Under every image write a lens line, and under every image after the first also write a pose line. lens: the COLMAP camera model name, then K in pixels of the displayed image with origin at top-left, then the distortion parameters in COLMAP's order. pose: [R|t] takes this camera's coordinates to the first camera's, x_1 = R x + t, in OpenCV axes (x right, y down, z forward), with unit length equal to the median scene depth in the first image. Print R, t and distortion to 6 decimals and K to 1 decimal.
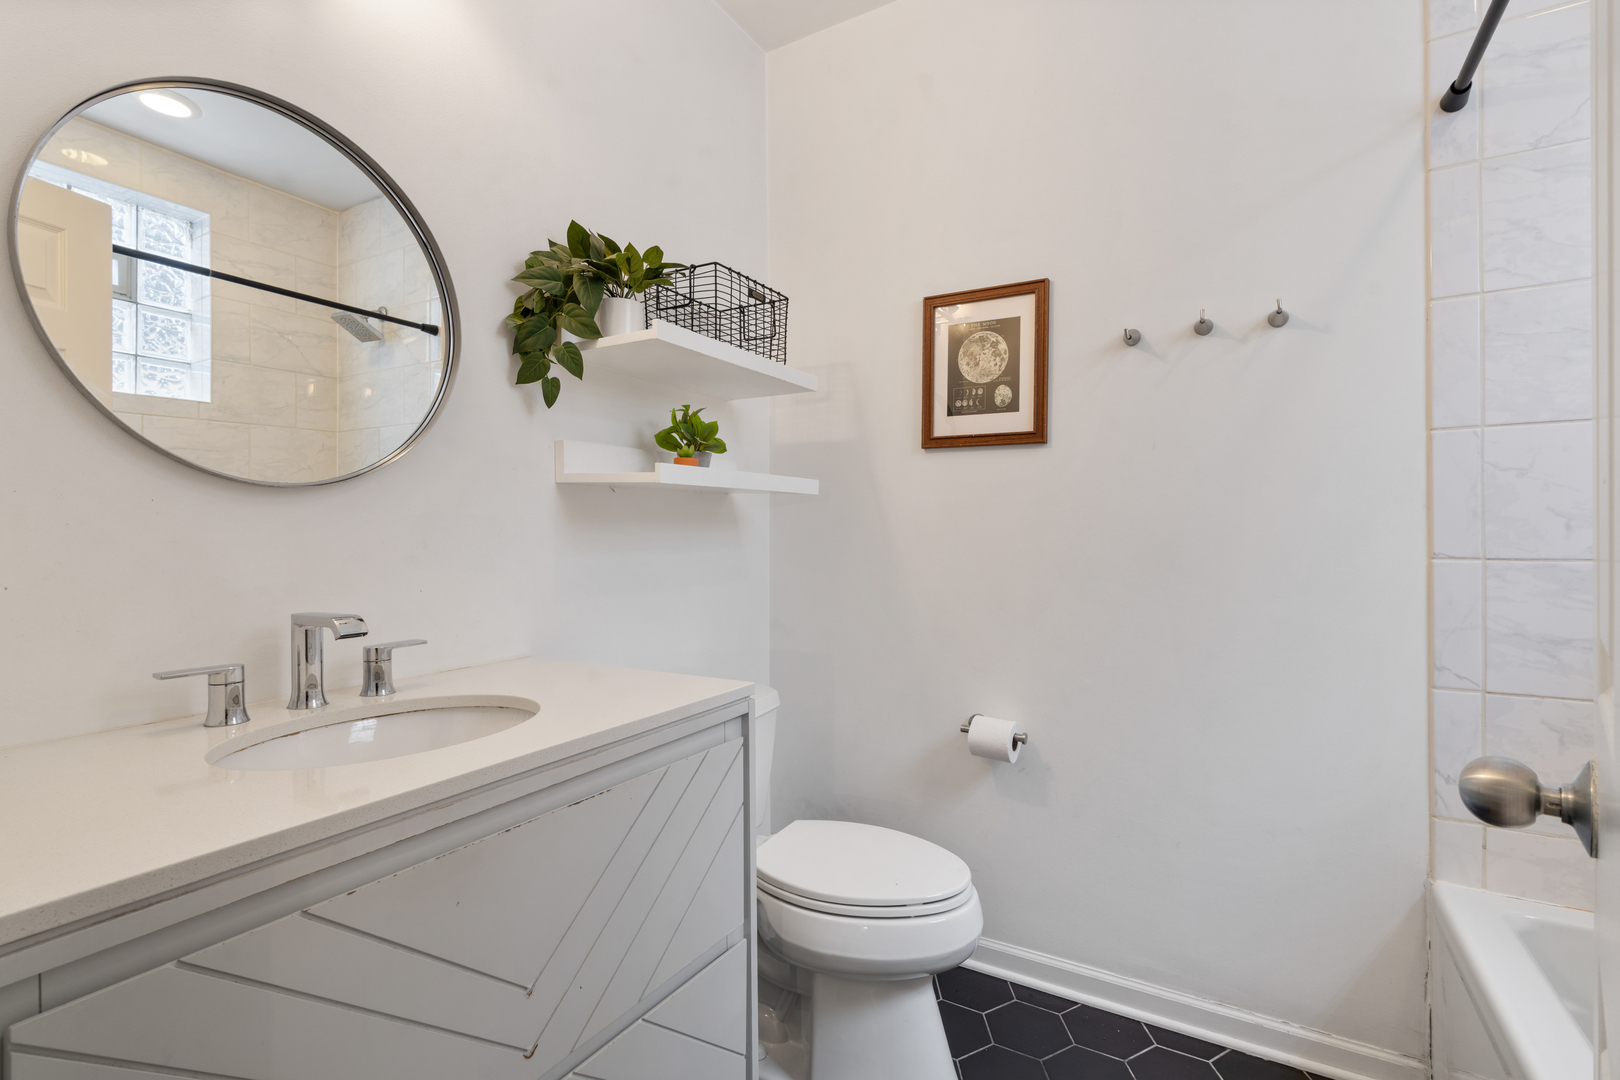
lens RADIAL K [[733.5, 0, 809.4], [0, 733.5, 532.6], [0, 0, 1]] dist [-0.005410, 0.001908]
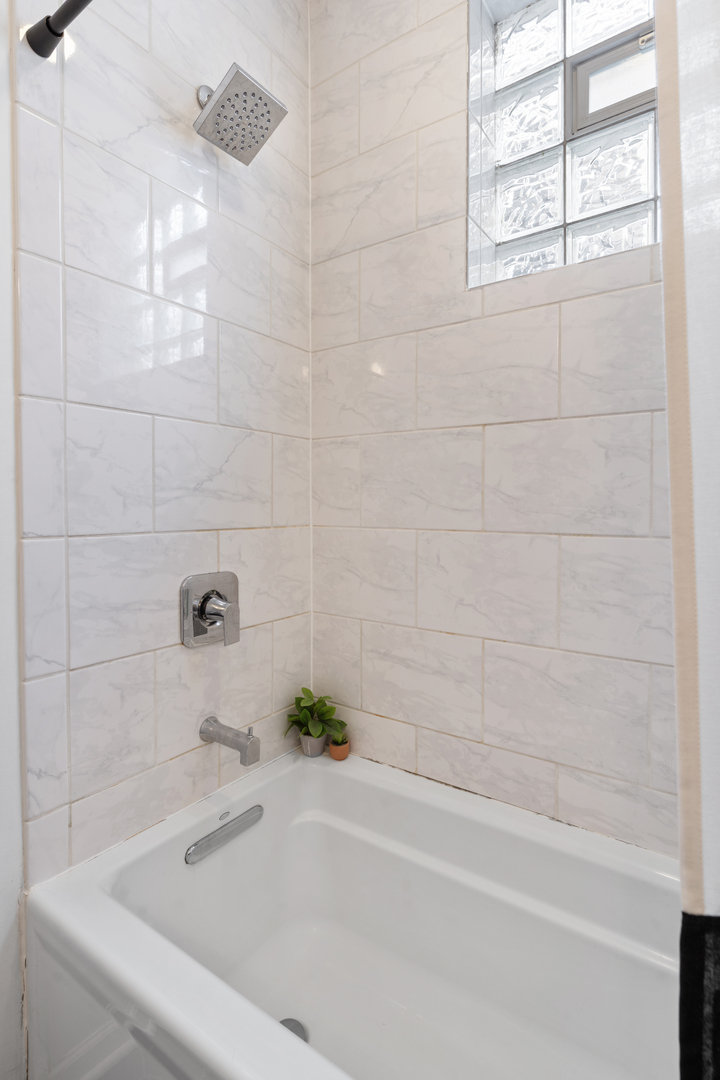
lens RADIAL K [[504.0, 0, 302.3], [0, 504.0, 517.6], [0, 0, 1]] dist [-0.007740, 0.003973]
pose [[0.095323, -0.013132, 0.995360, 0.268744], [0.003764, 0.999911, 0.012832, 0.002958], [-0.995439, 0.002524, 0.095364, 0.599822]]
